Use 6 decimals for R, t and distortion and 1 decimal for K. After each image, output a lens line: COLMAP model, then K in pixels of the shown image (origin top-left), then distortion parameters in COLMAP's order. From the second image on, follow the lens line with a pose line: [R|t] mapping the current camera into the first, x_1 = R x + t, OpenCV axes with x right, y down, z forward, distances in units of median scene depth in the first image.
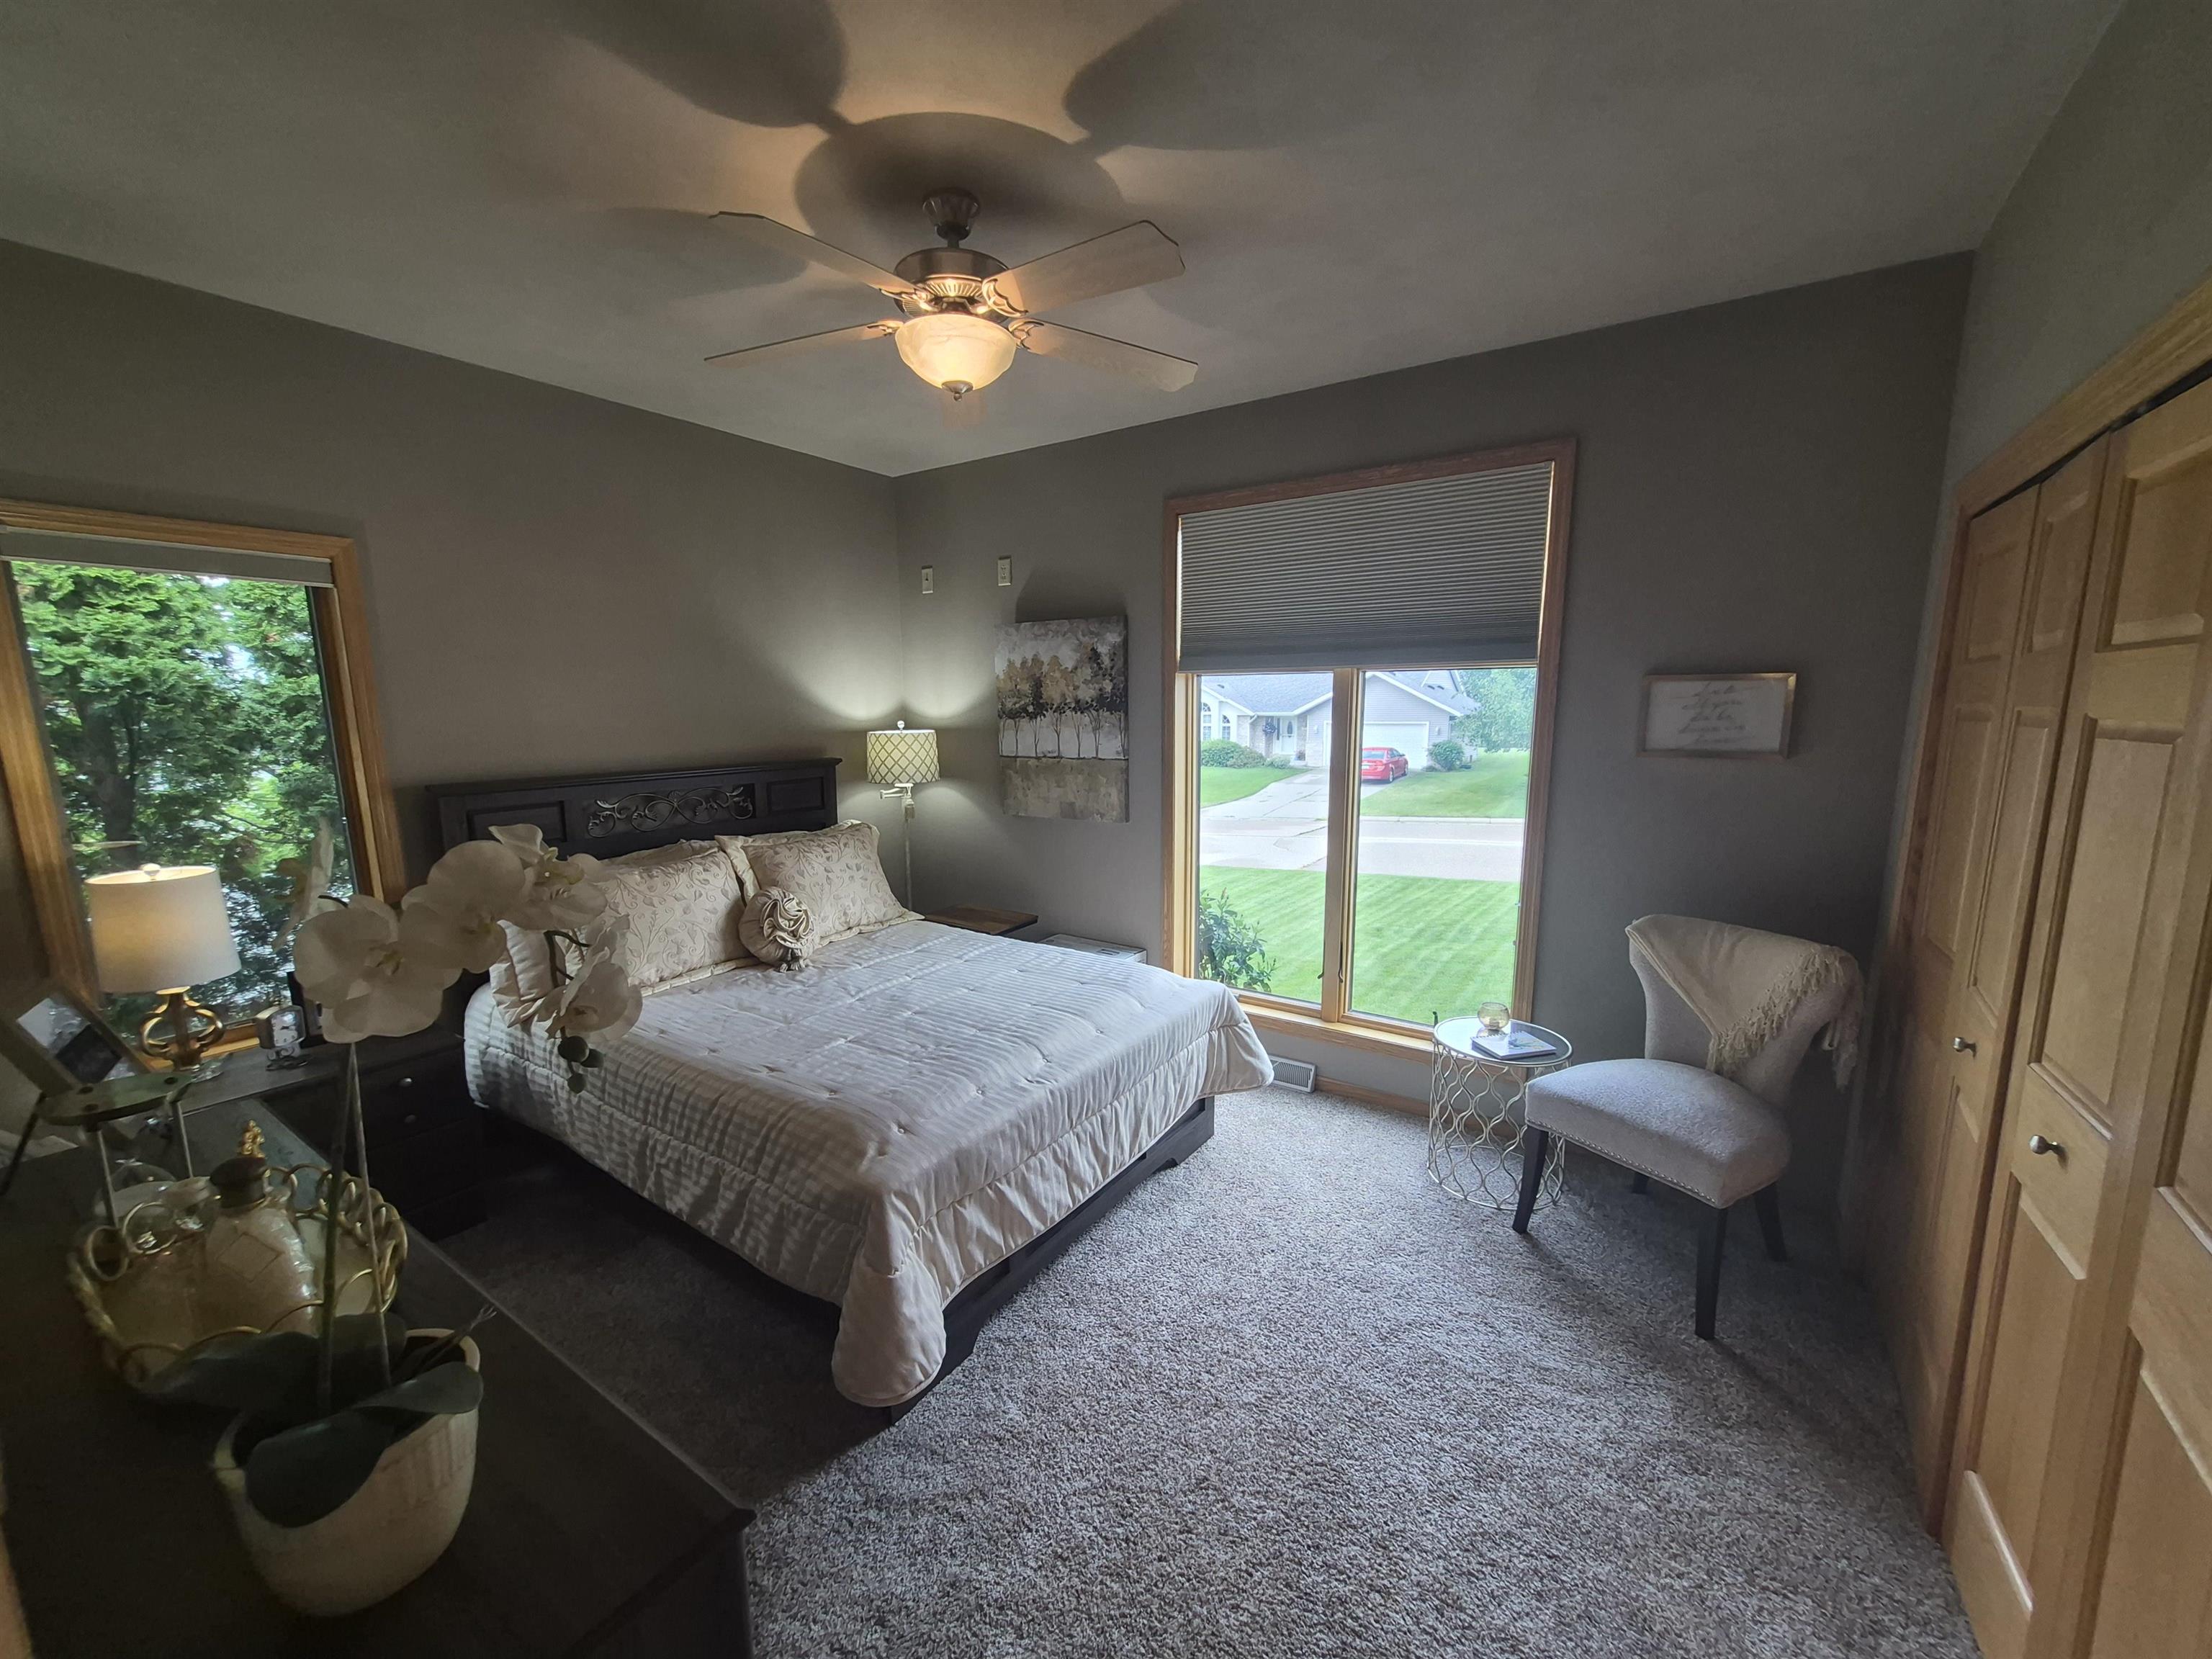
lens RADIAL K [[860.1, 0, 1089.5], [0, 860.1, 834.0], [0, 0, 1]] dist [-0.000386, -0.000143]
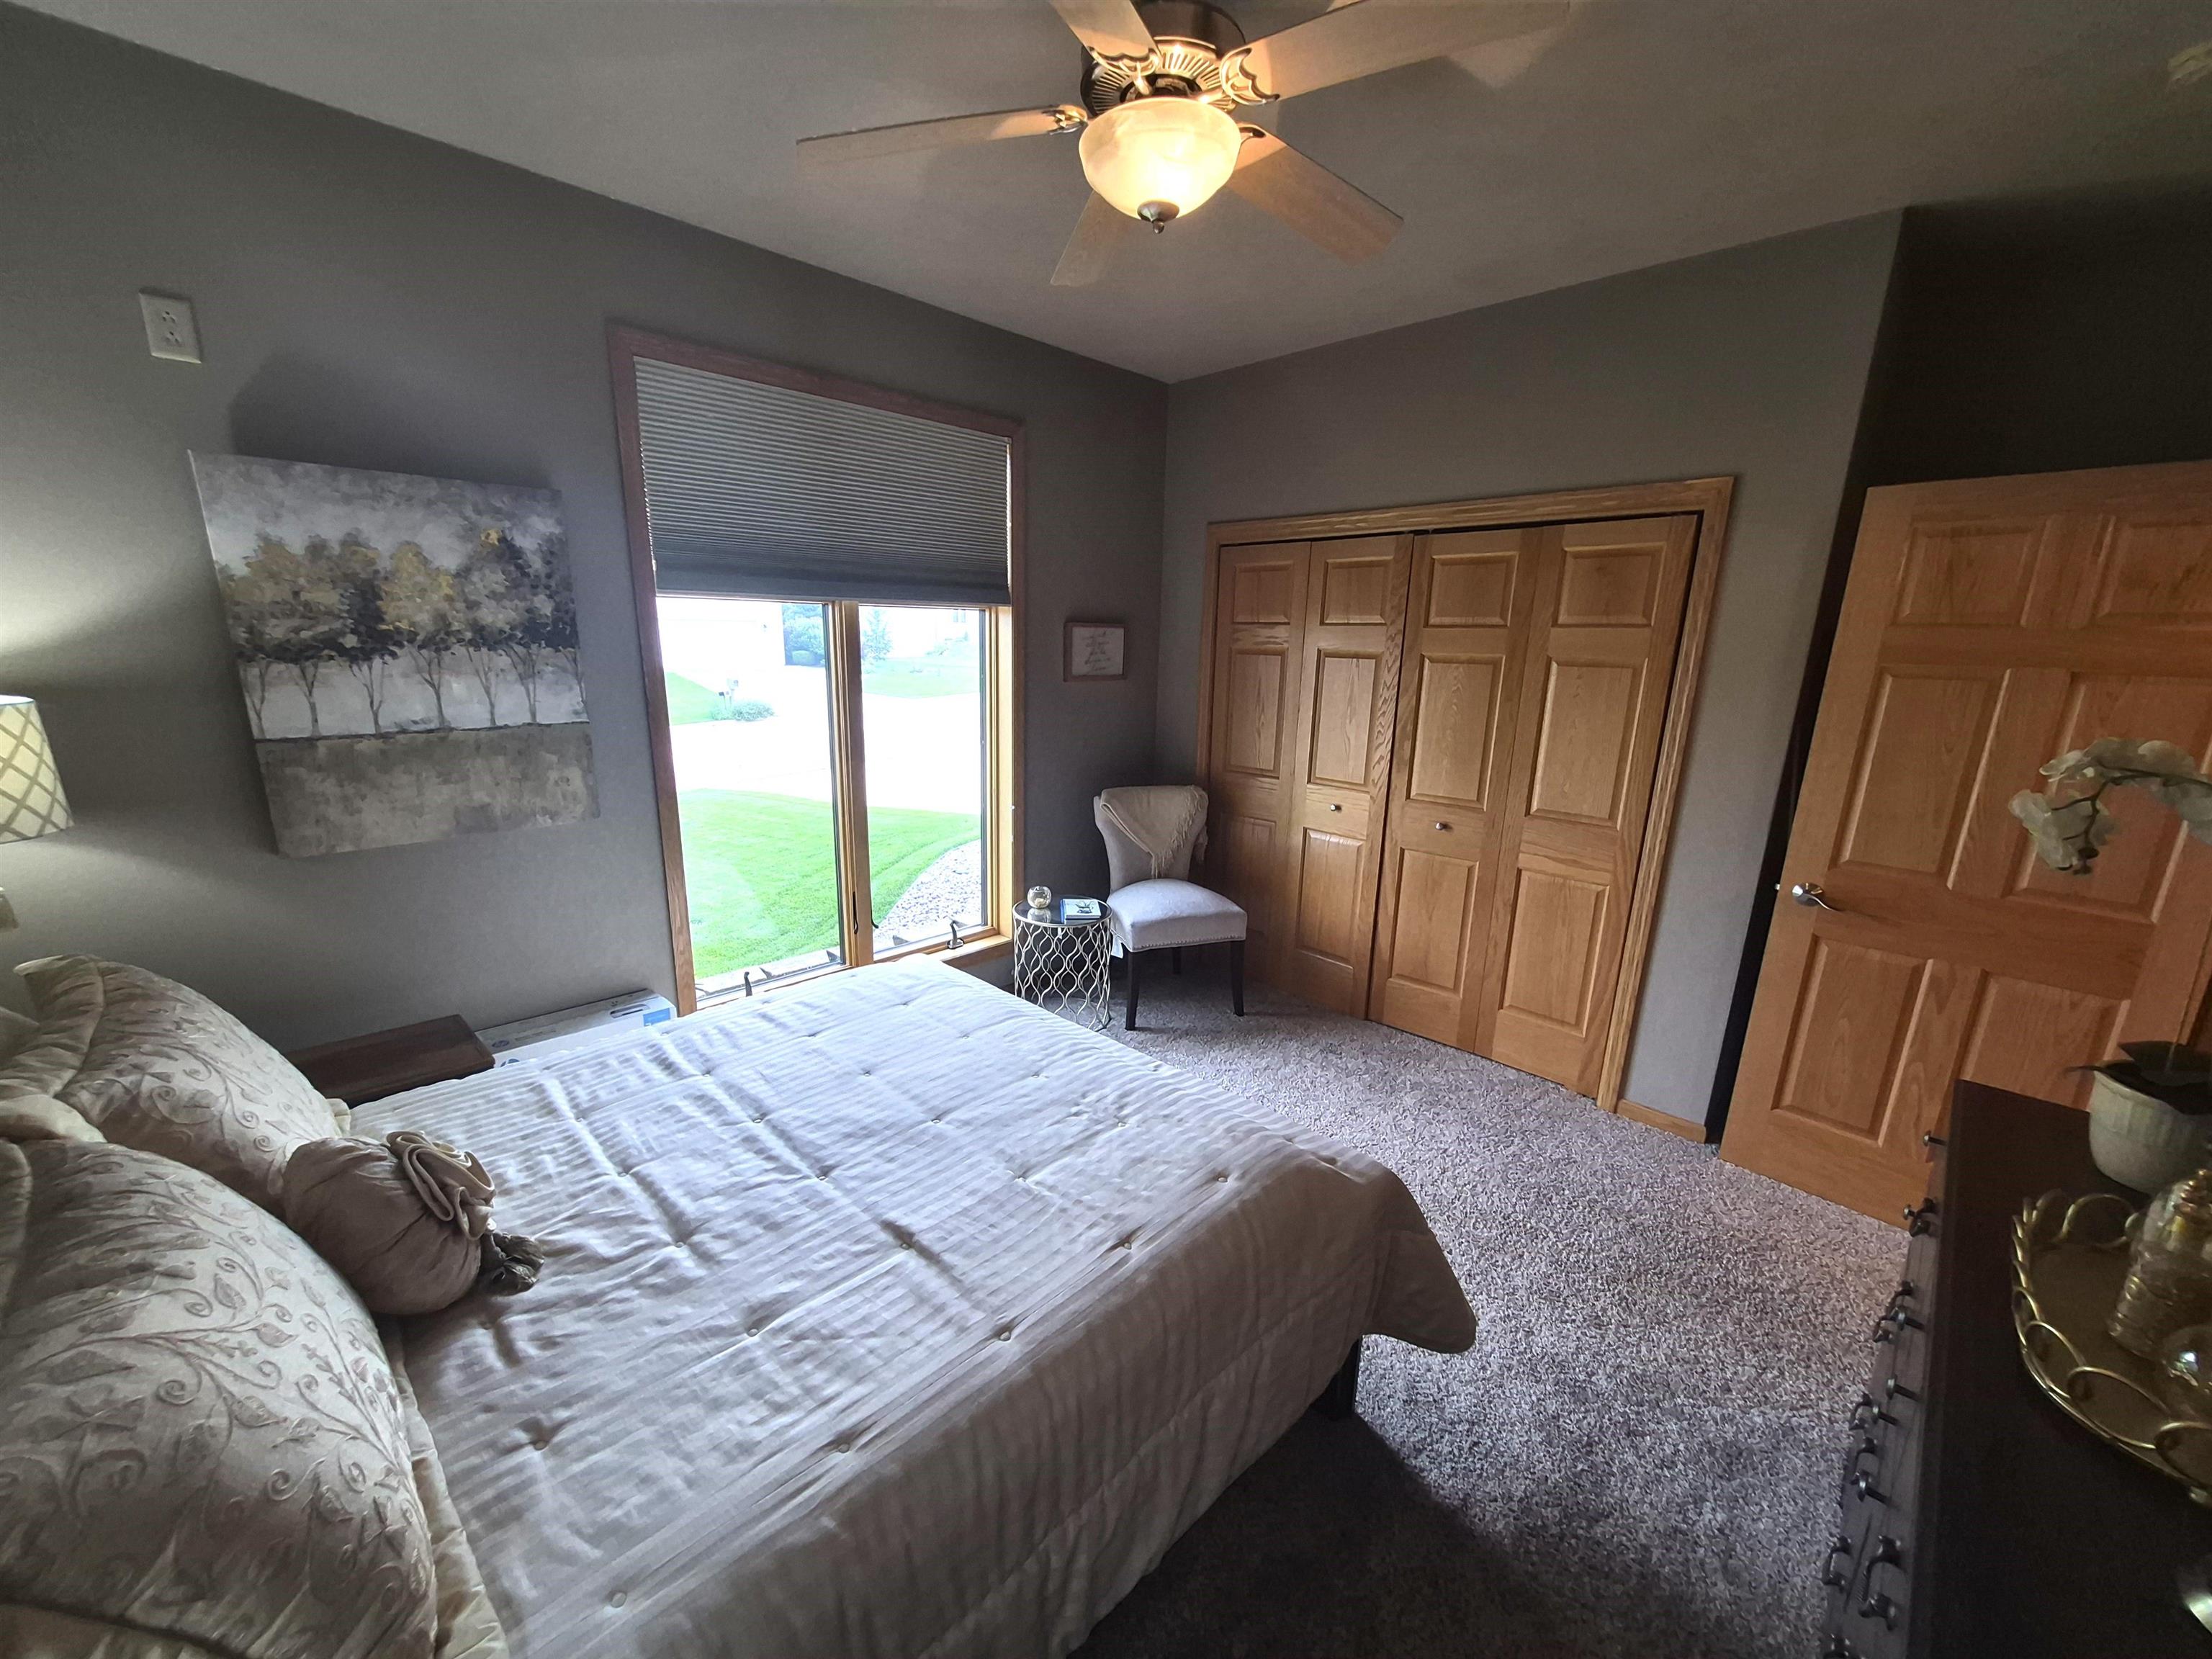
lens RADIAL K [[860.1, 0, 1092.2], [0, 860.1, 836.5], [0, 0, 1]] dist [-0.000386, -0.000143]
pose [[0.201548, -0.211004, 0.956481, -0.511959], [0.130697, 0.973581, 0.187237, -0.073306], [-0.970720, 0.087272, 0.223801, 0.485224]]
